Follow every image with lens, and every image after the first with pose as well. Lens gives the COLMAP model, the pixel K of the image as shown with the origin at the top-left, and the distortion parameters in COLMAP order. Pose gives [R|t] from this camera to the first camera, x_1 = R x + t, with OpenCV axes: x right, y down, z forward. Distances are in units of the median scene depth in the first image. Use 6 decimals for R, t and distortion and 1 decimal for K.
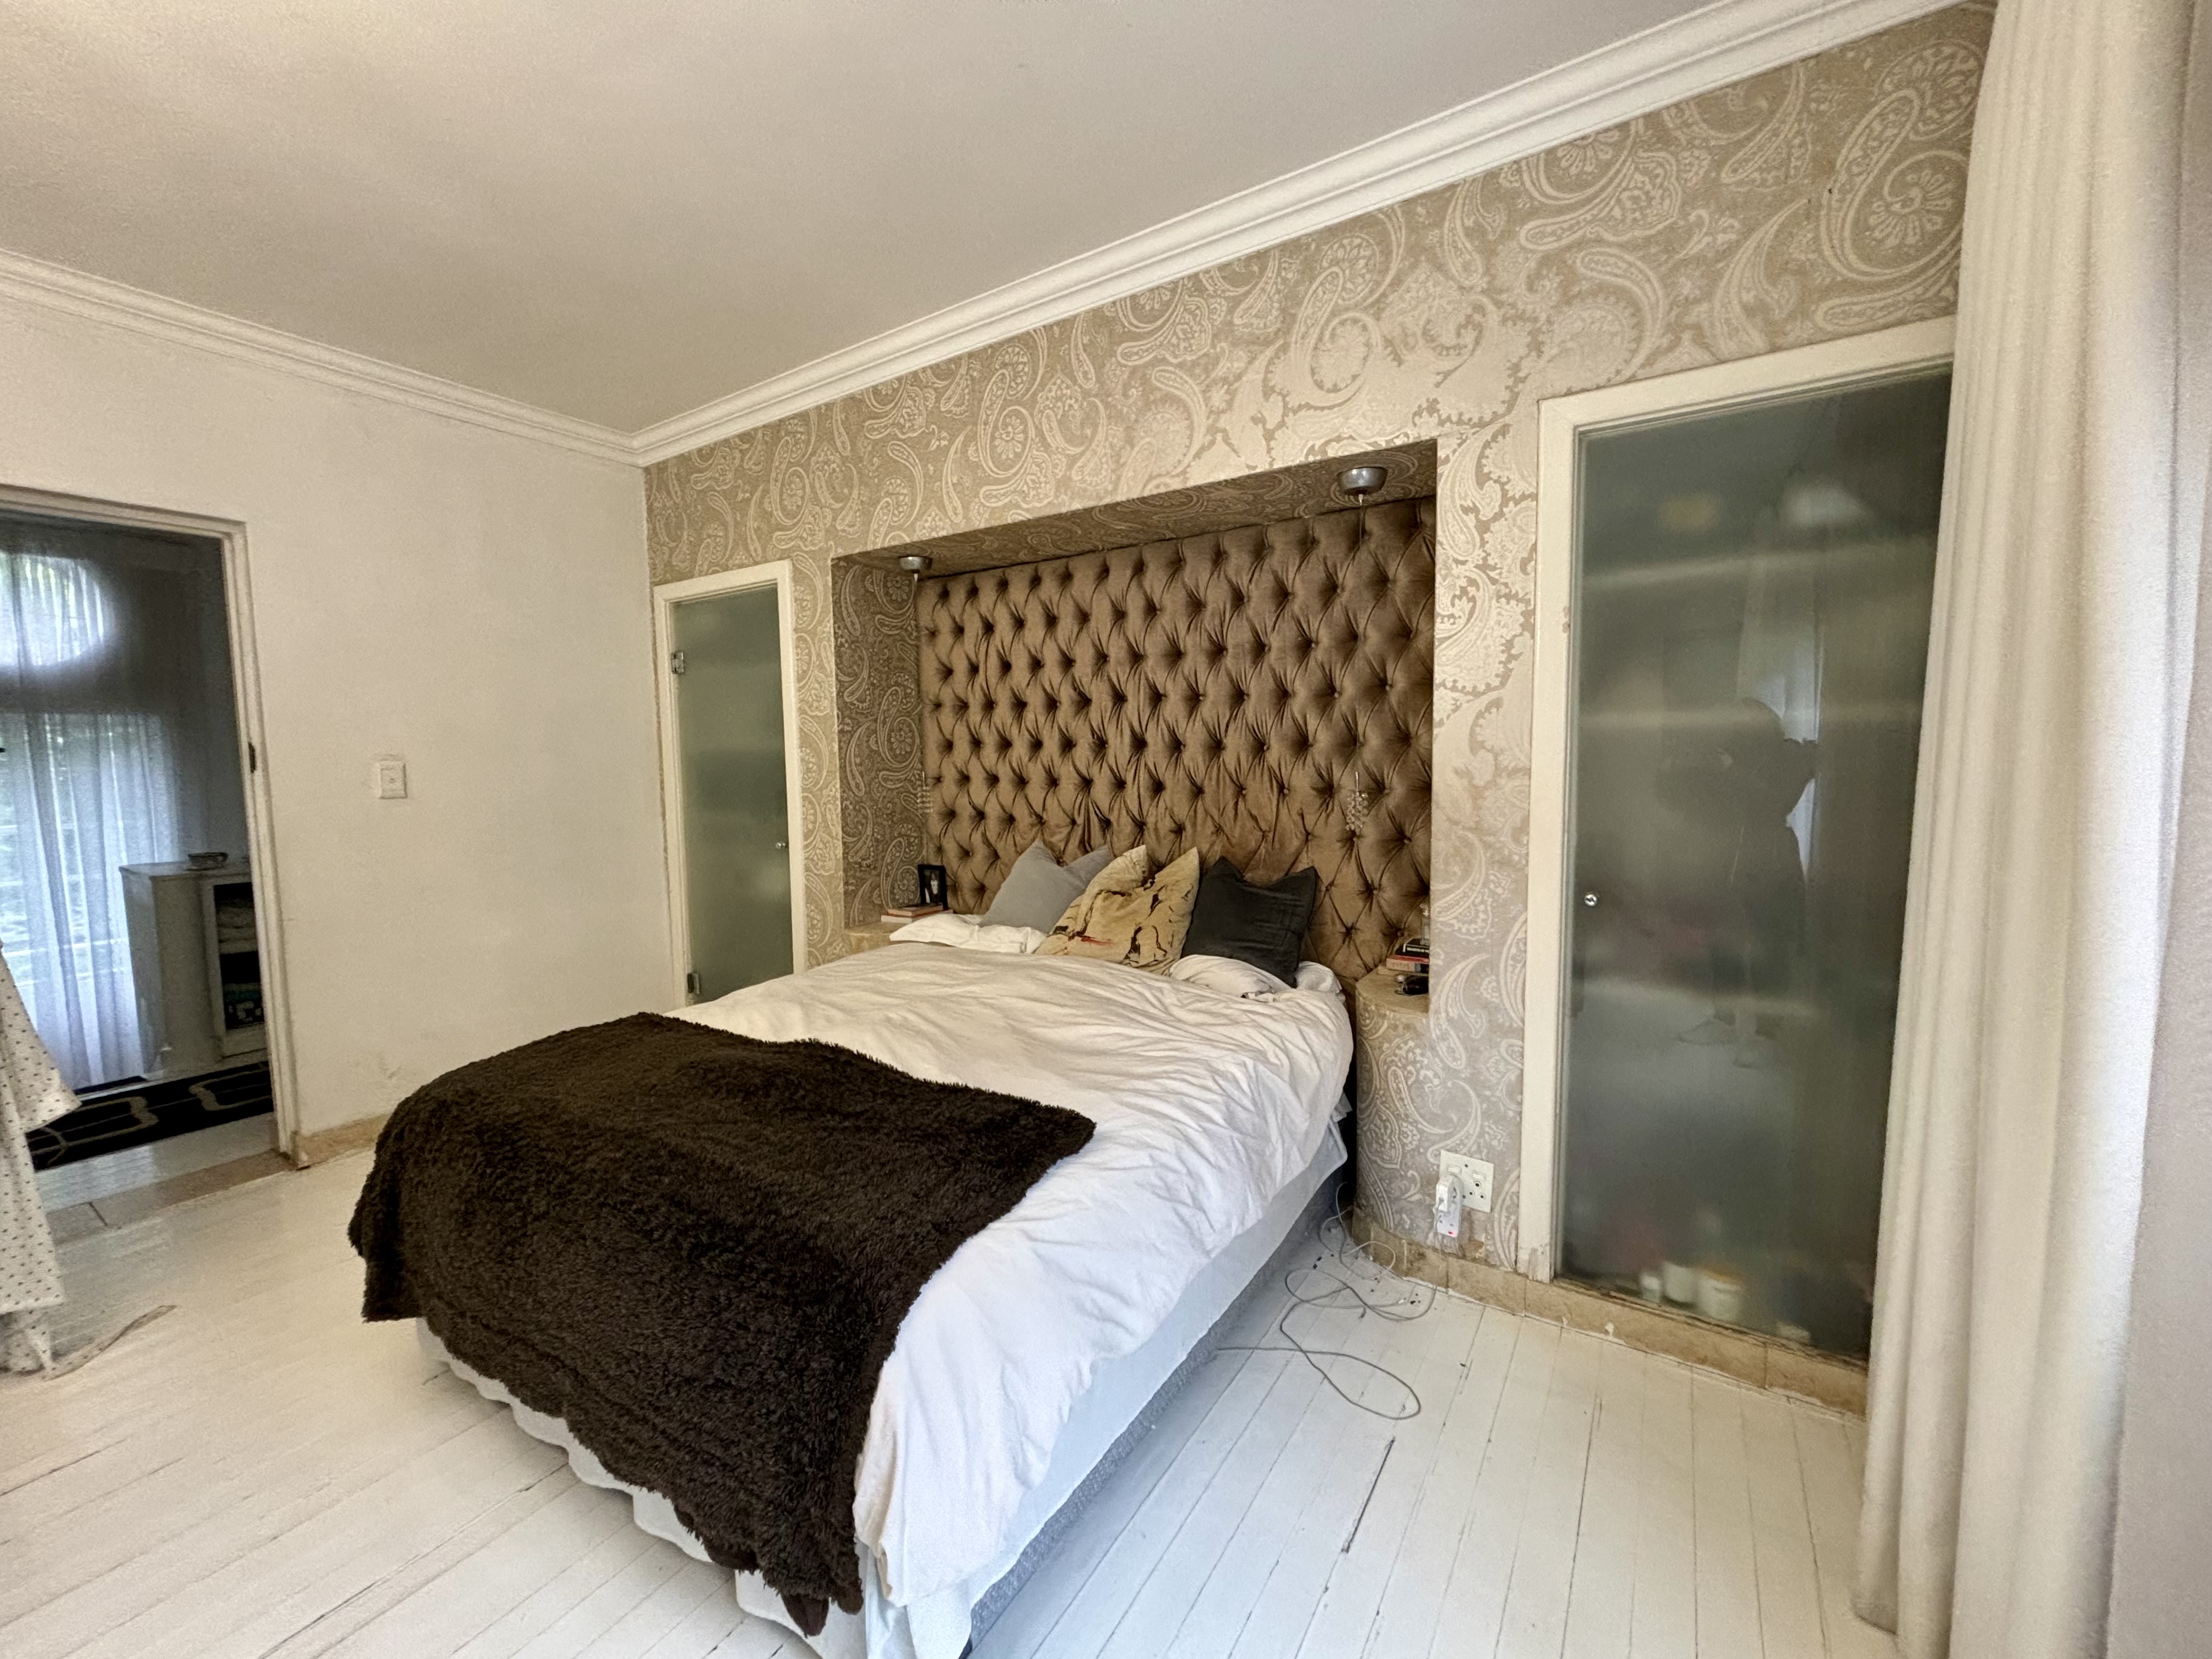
lens RADIAL K [[889.8, 0, 1096.5], [0, 889.8, 822.7], [0, 0, 1]] dist [0.001190, -0.000351]
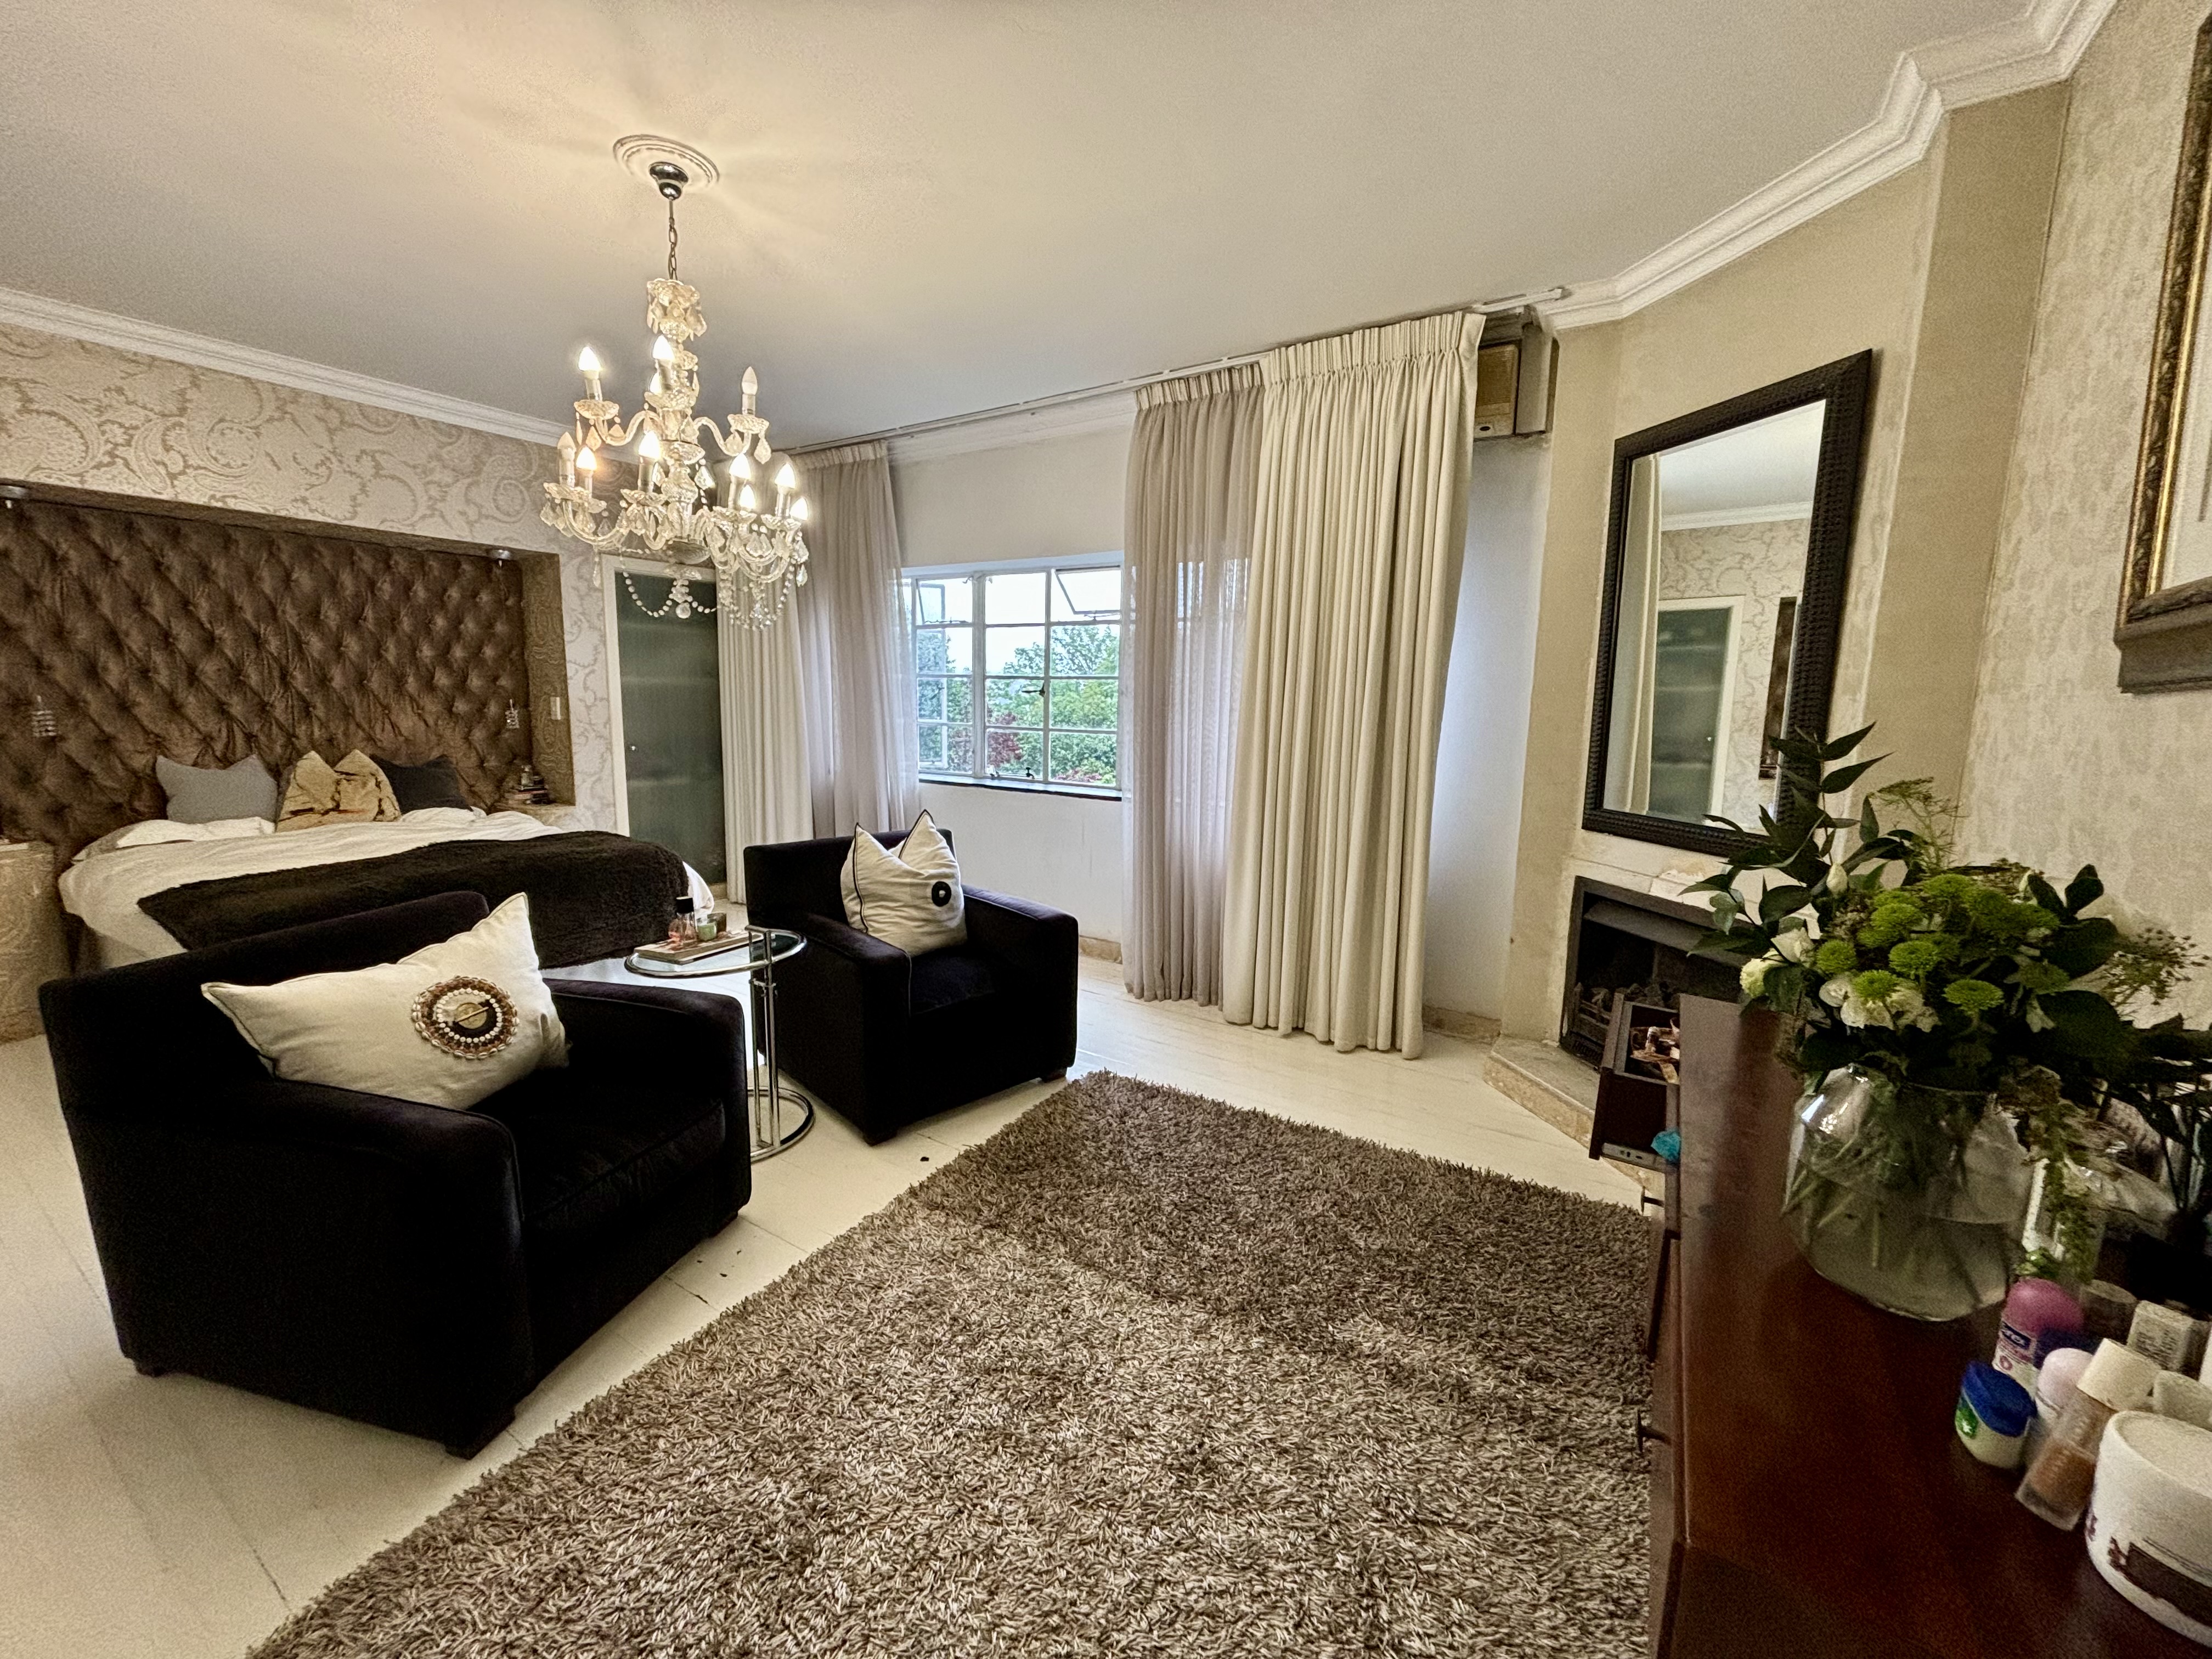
lens RADIAL K [[889.8, 0, 1109.1], [0, 889.8, 833.7], [0, 0, 1]] dist [0.001190, -0.000351]
pose [[-0.043878, -0.149663, 0.987763, -1.768946], [0.057098, 0.986723, 0.152042, 0.013804], [-0.997404, 0.063070, -0.034750, -0.258239]]
